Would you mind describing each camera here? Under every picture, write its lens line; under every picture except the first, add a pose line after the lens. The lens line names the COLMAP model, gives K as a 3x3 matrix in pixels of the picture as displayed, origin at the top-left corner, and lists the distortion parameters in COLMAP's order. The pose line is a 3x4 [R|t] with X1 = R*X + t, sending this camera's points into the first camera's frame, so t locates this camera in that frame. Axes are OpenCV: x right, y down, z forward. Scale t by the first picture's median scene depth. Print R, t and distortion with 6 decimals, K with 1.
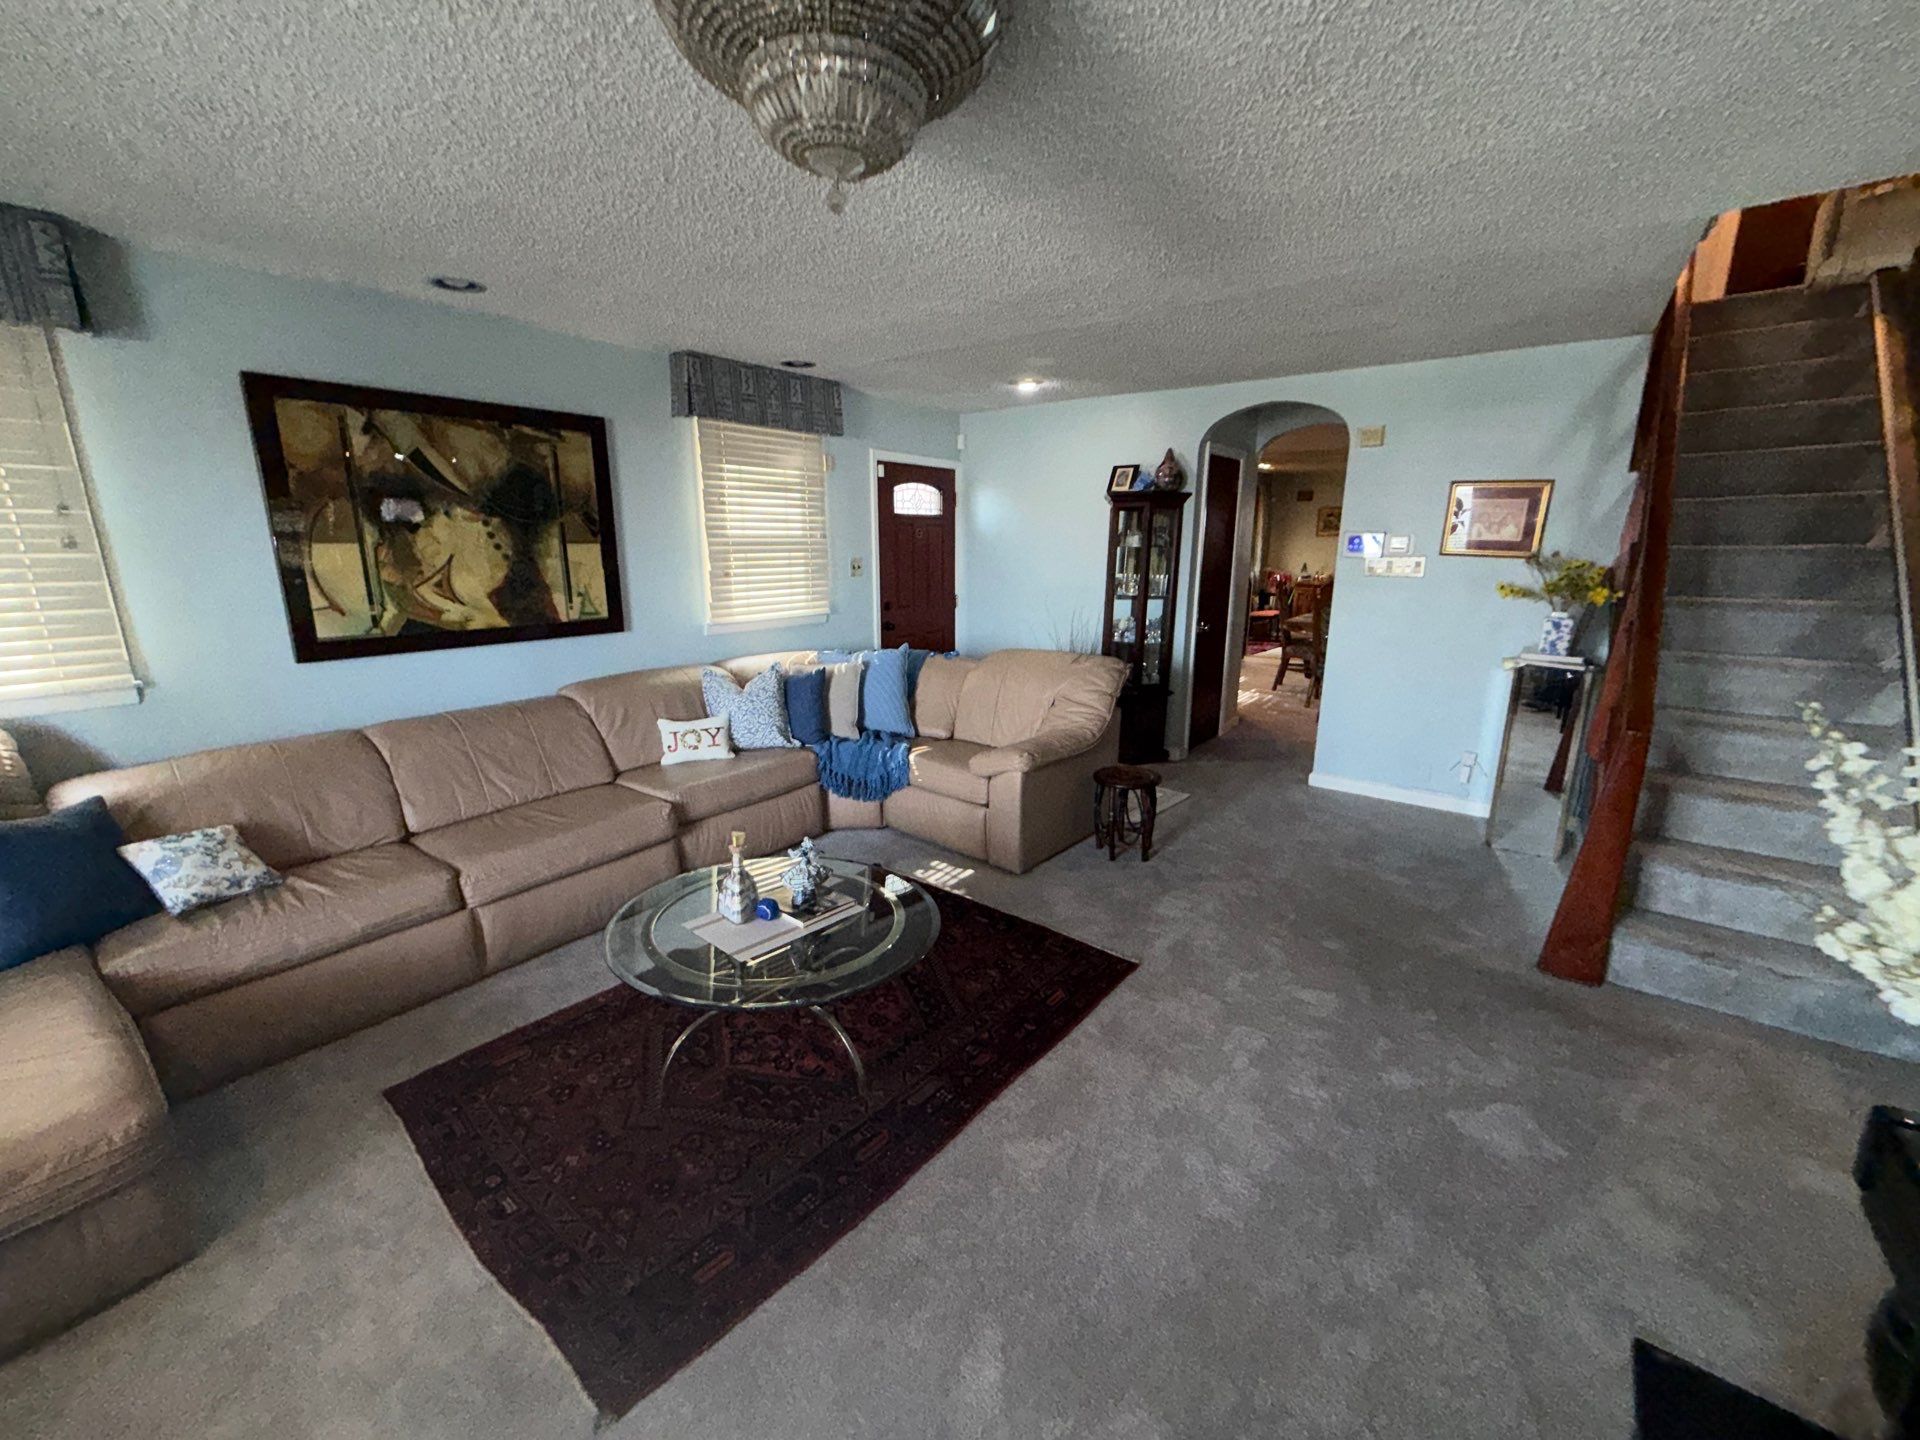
lens RADIAL K [[768.1, 0, 957.1], [0, 768.1, 712.8], [0, 0, 1]] dist [-0.000591, 0.000643]
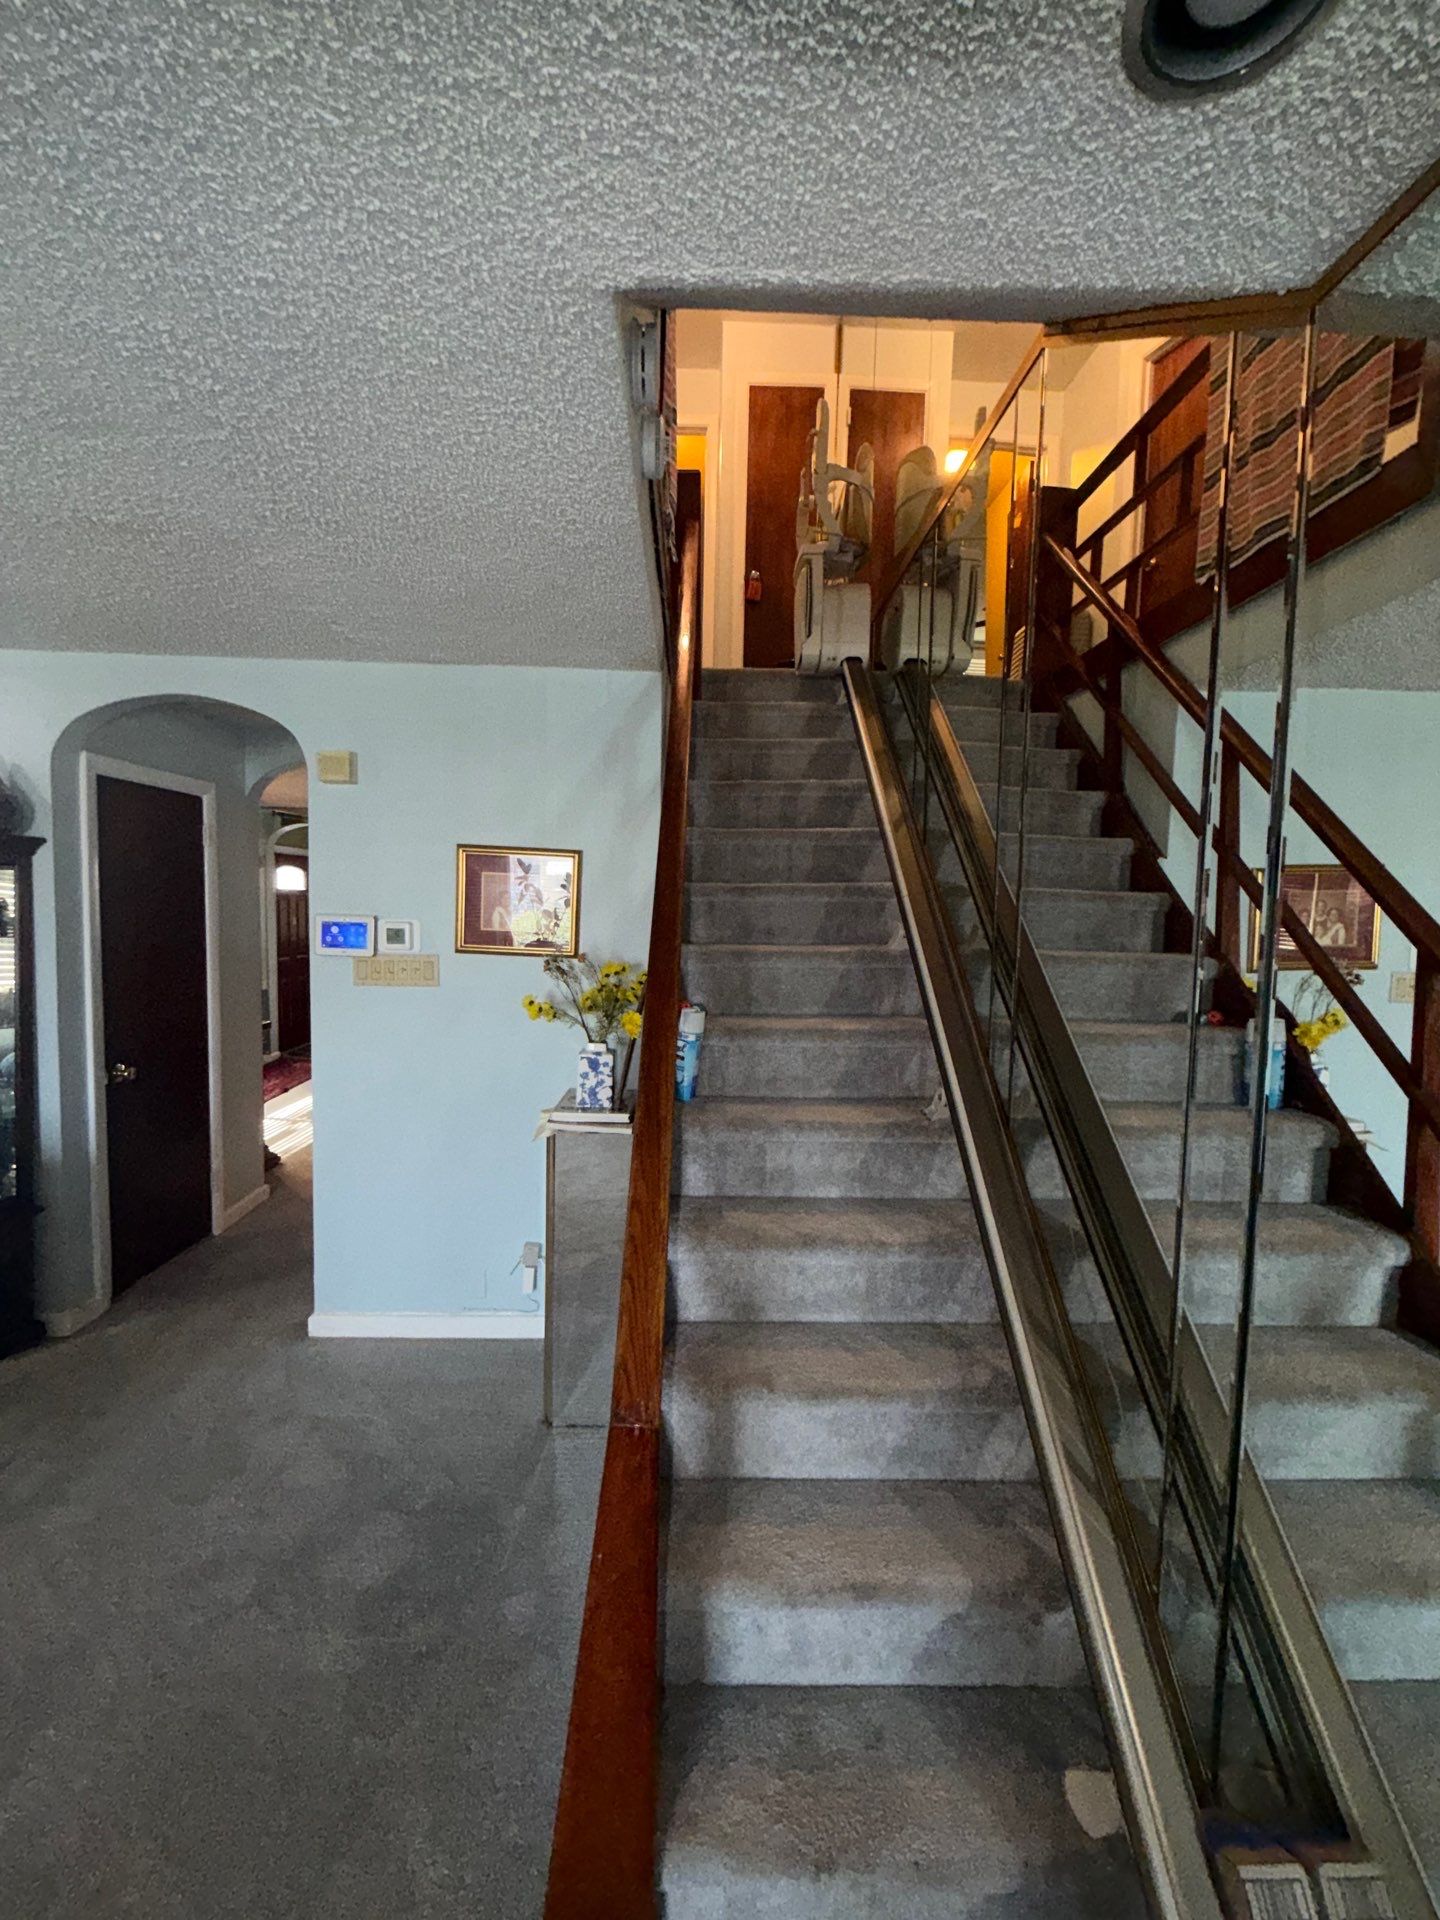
lens RADIAL K [[768.1, 0, 720.3], [0, 768.1, 958.2], [0, 0, 1]] dist [-0.000591, 0.000643]
pose [[0.775347, -0.024583, 0.631056, 0.450689], [0.120080, 0.986752, -0.109097, -0.118036], [-0.620014, 0.160365, 0.768027, 0.412871]]
